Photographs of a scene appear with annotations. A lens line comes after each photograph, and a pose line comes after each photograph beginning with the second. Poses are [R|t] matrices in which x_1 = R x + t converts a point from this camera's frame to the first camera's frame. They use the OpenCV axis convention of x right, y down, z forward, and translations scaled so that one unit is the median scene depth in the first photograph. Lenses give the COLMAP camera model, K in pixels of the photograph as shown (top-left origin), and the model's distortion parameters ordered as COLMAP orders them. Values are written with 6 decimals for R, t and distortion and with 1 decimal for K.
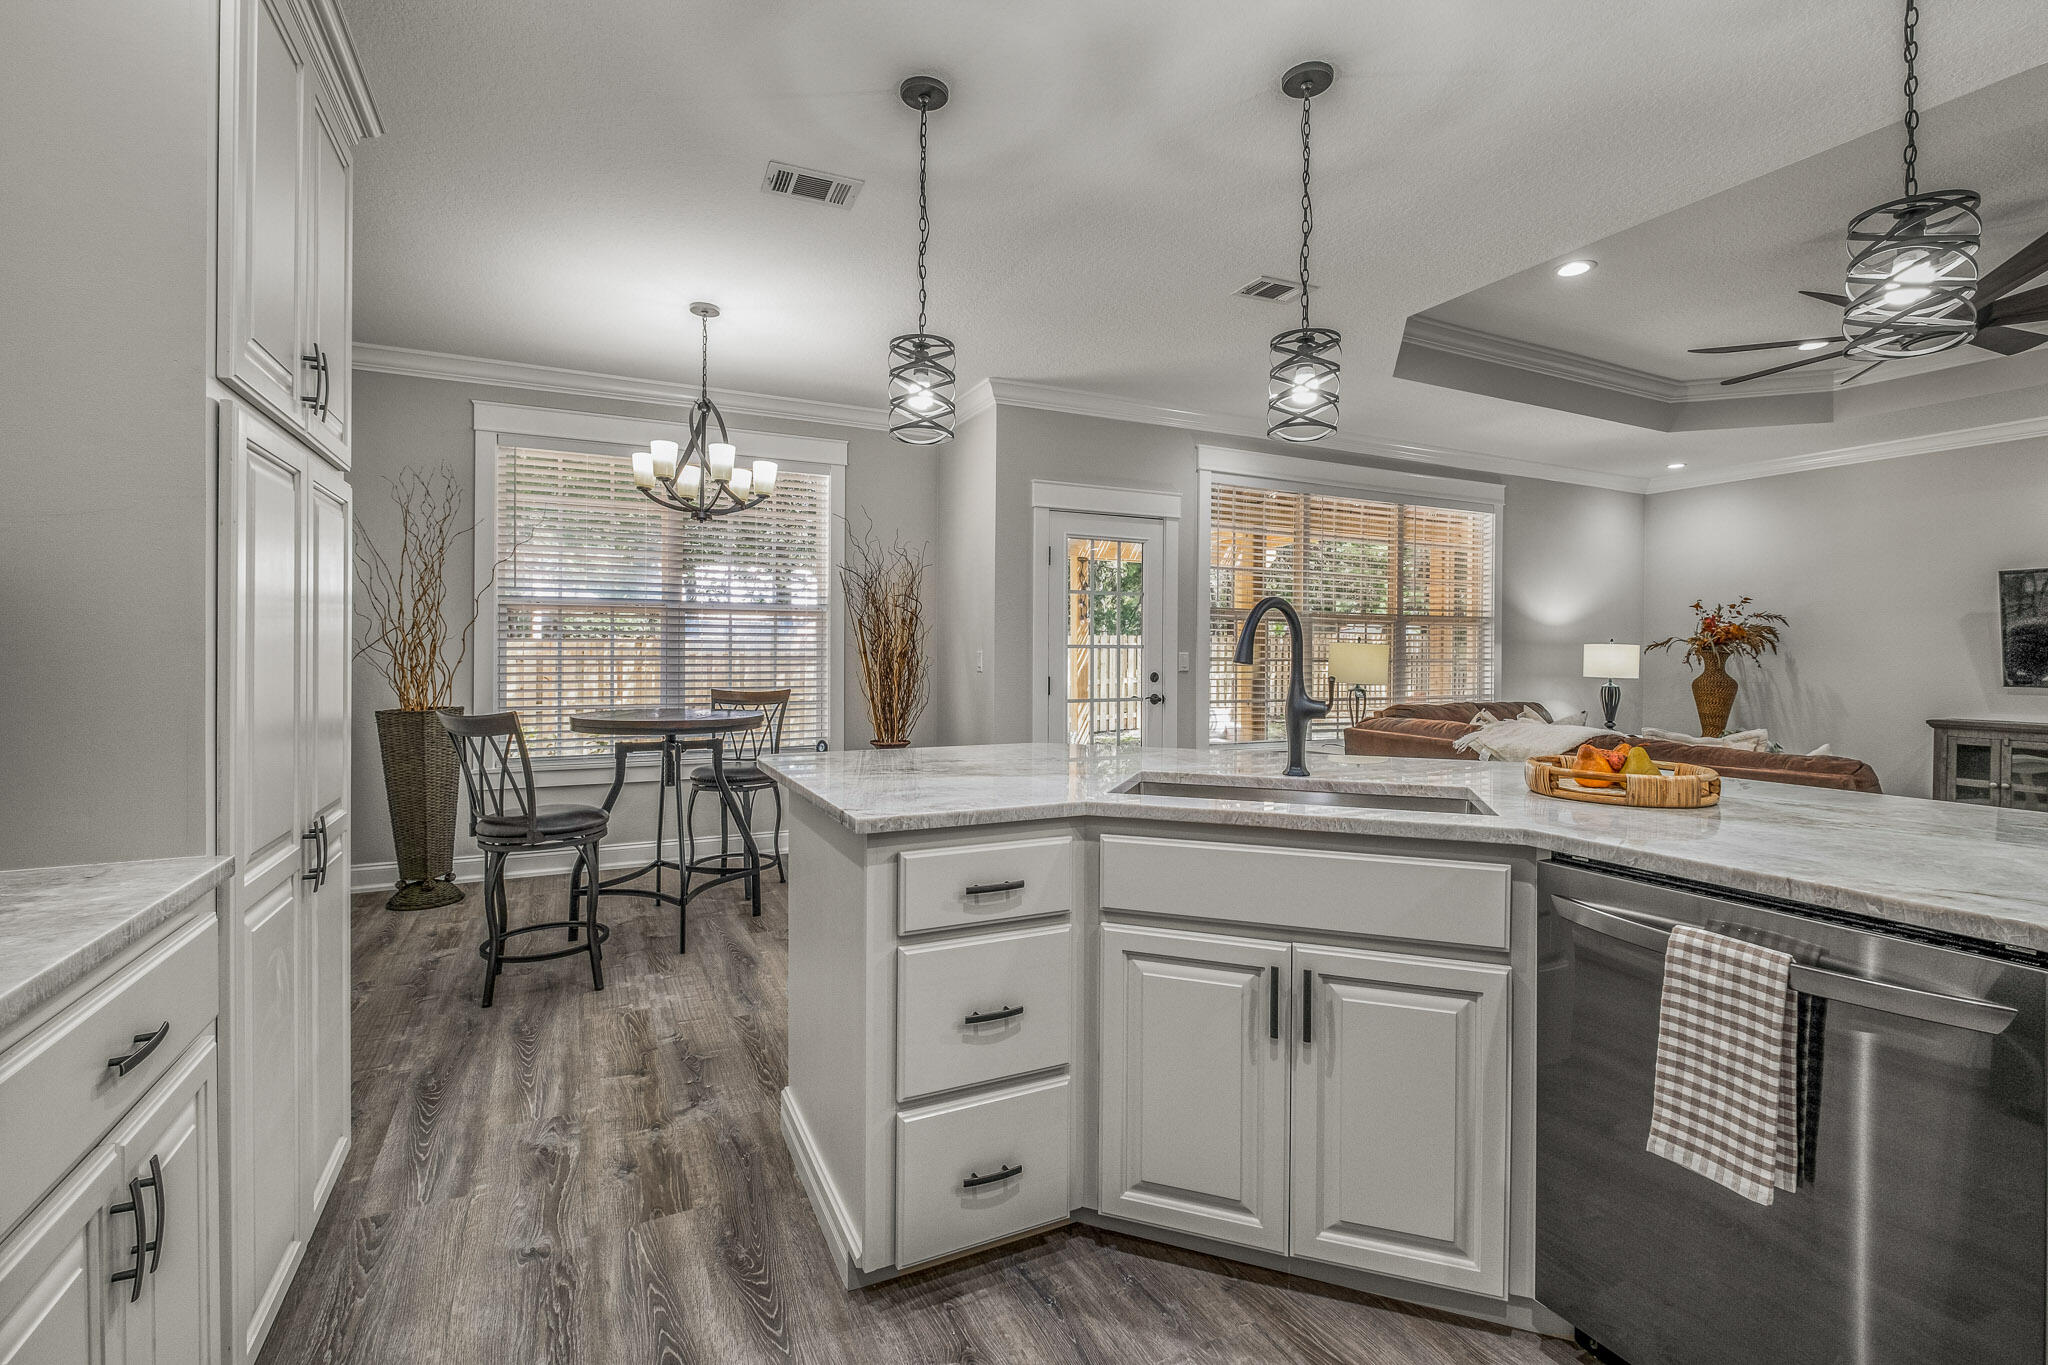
lens RADIAL K [[912.6, 0, 1000.5], [0, 912.6, 651.3], [0, 0, 1]] dist [0.001954, -0.005551]
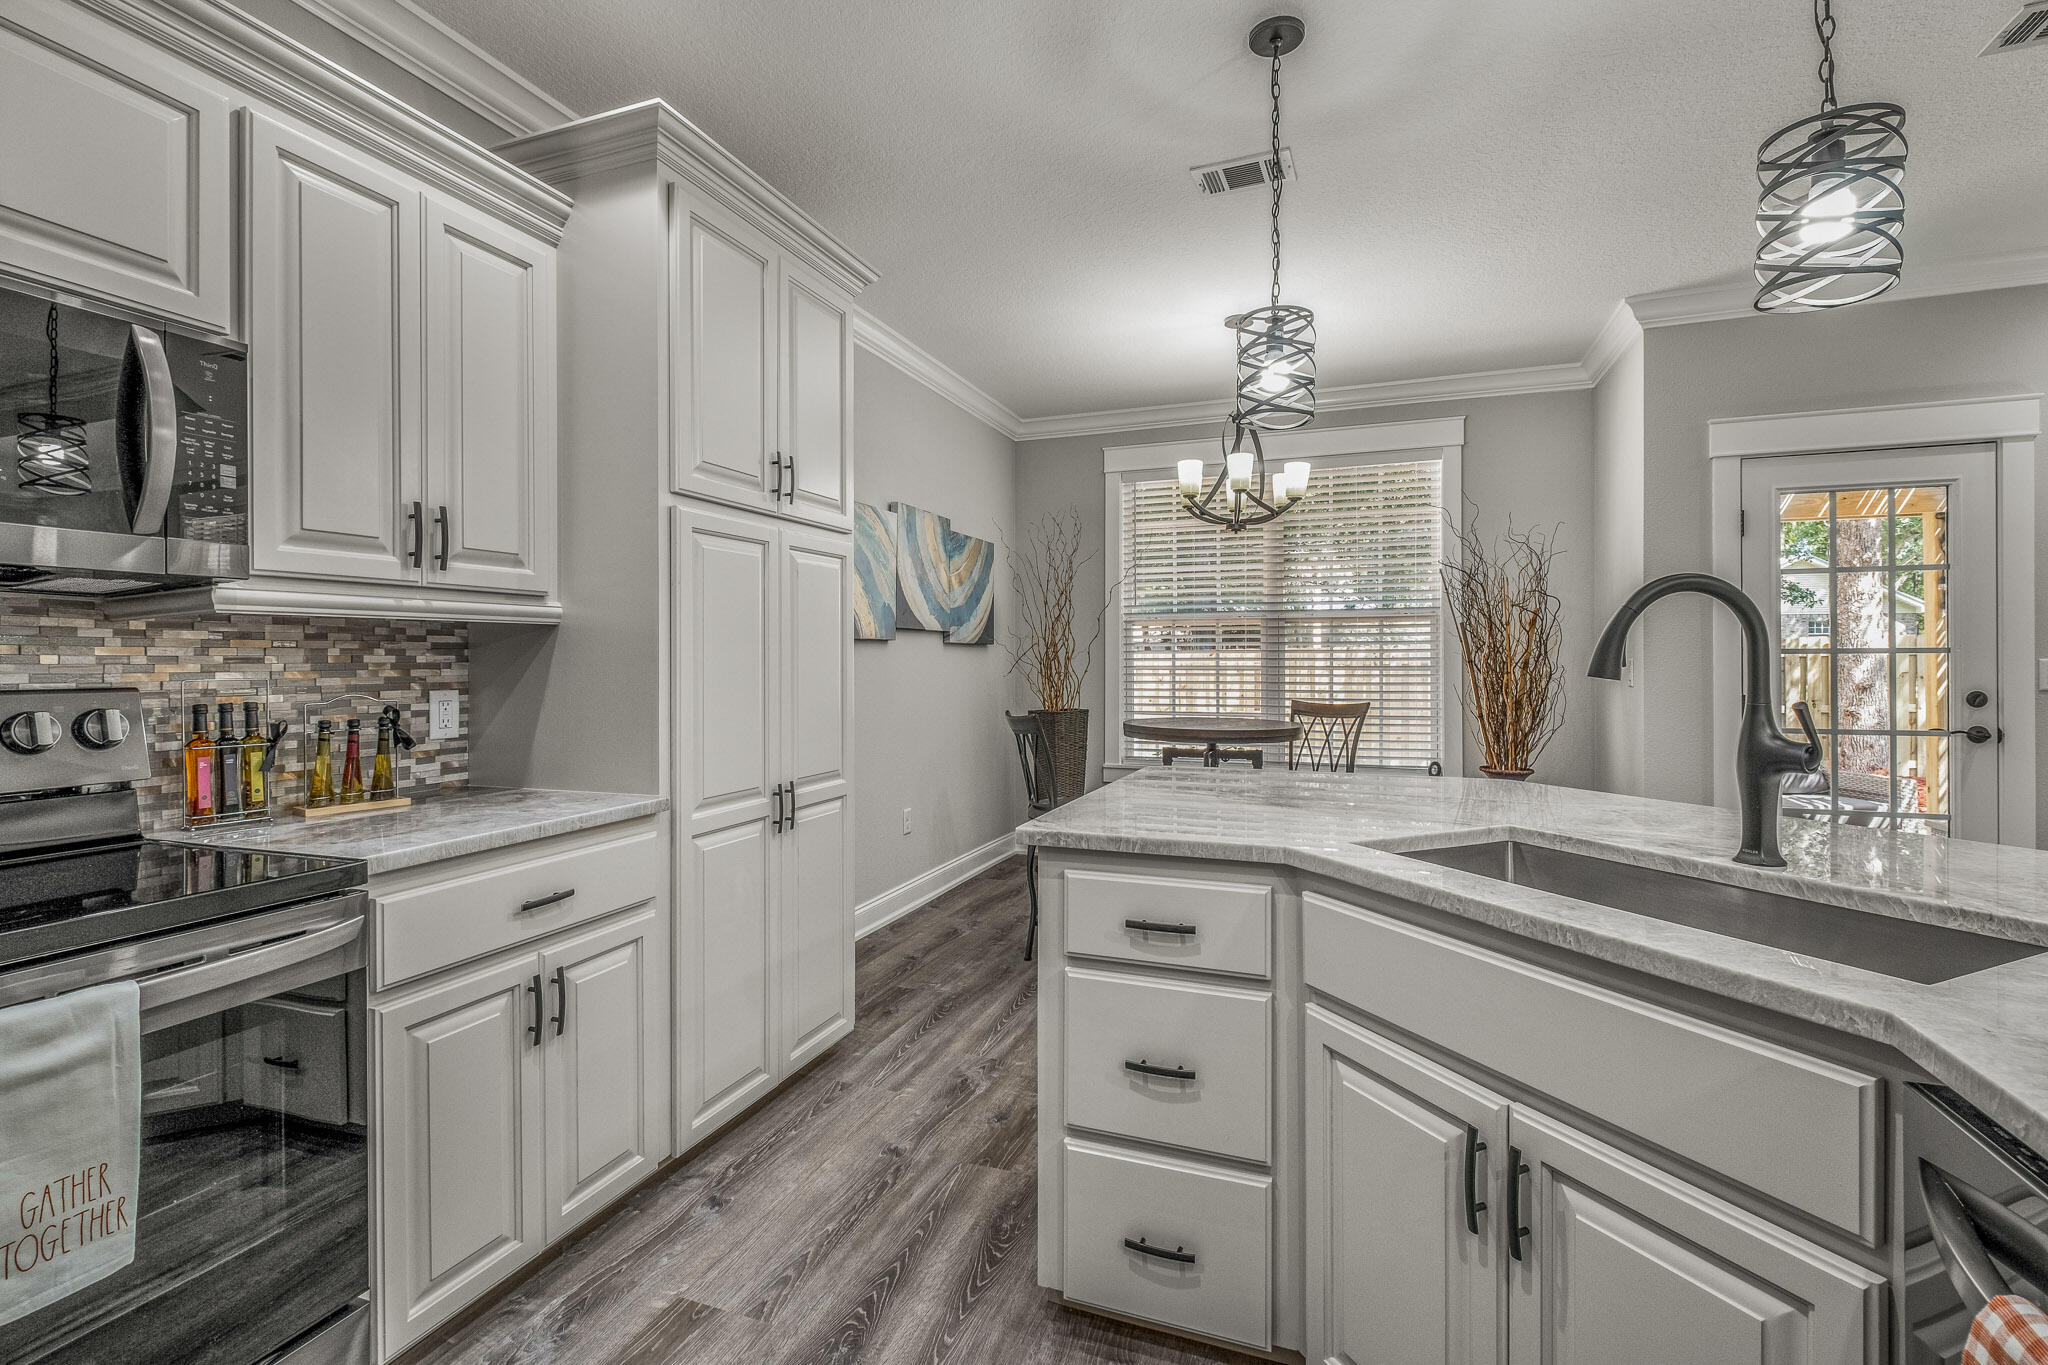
lens RADIAL K [[912.6, 0, 973.5], [0, 912.6, 653.3], [0, 0, 1]] dist [0.001954, -0.005551]
pose [[0.680371, -0.012356, -0.732764, 0.164504], [0.005975, 0.999918, -0.011313, 0.000082], [0.732844, 0.003318, 0.680389, 0.080500]]
